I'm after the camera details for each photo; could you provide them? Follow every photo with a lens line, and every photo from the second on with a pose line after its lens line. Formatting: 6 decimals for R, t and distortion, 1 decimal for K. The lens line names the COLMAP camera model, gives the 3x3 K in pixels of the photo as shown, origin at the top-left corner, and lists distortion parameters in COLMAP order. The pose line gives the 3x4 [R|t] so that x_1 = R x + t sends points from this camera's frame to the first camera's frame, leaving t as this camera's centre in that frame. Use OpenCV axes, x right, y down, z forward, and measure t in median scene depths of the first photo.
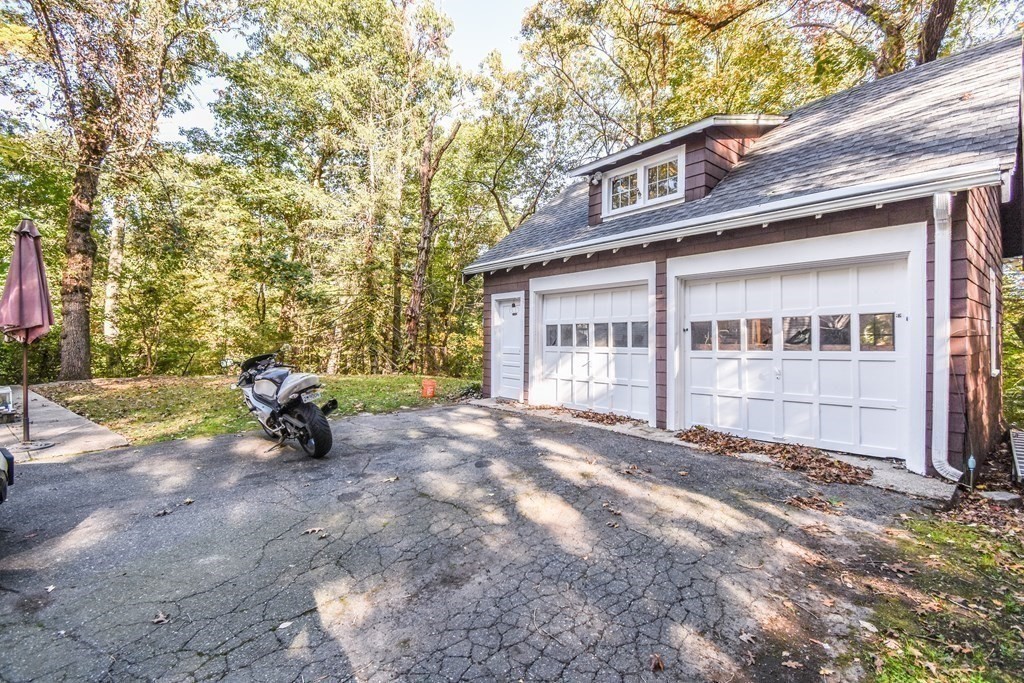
lens RADIAL K [[447.7, 0, 515.2], [0, 447.7, 339.1], [0, 0, 1]] dist [0.000590, -0.000134]
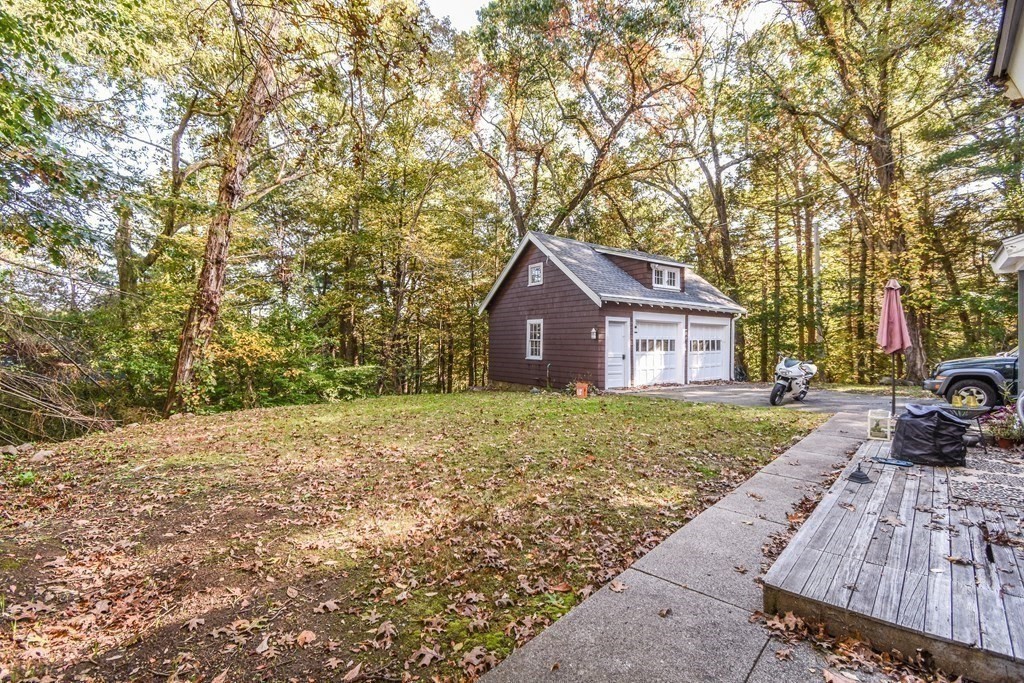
lens RADIAL K [[447.7, 0, 515.2], [0, 447.7, 339.1], [0, 0, 1]] dist [0.000590, -0.000134]
pose [[0.079438, 0.002211, 0.996837, -2.149067], [-0.003070, 0.999993, -0.001973, -0.034544], [-0.996835, -0.002904, 0.079445, 1.685927]]
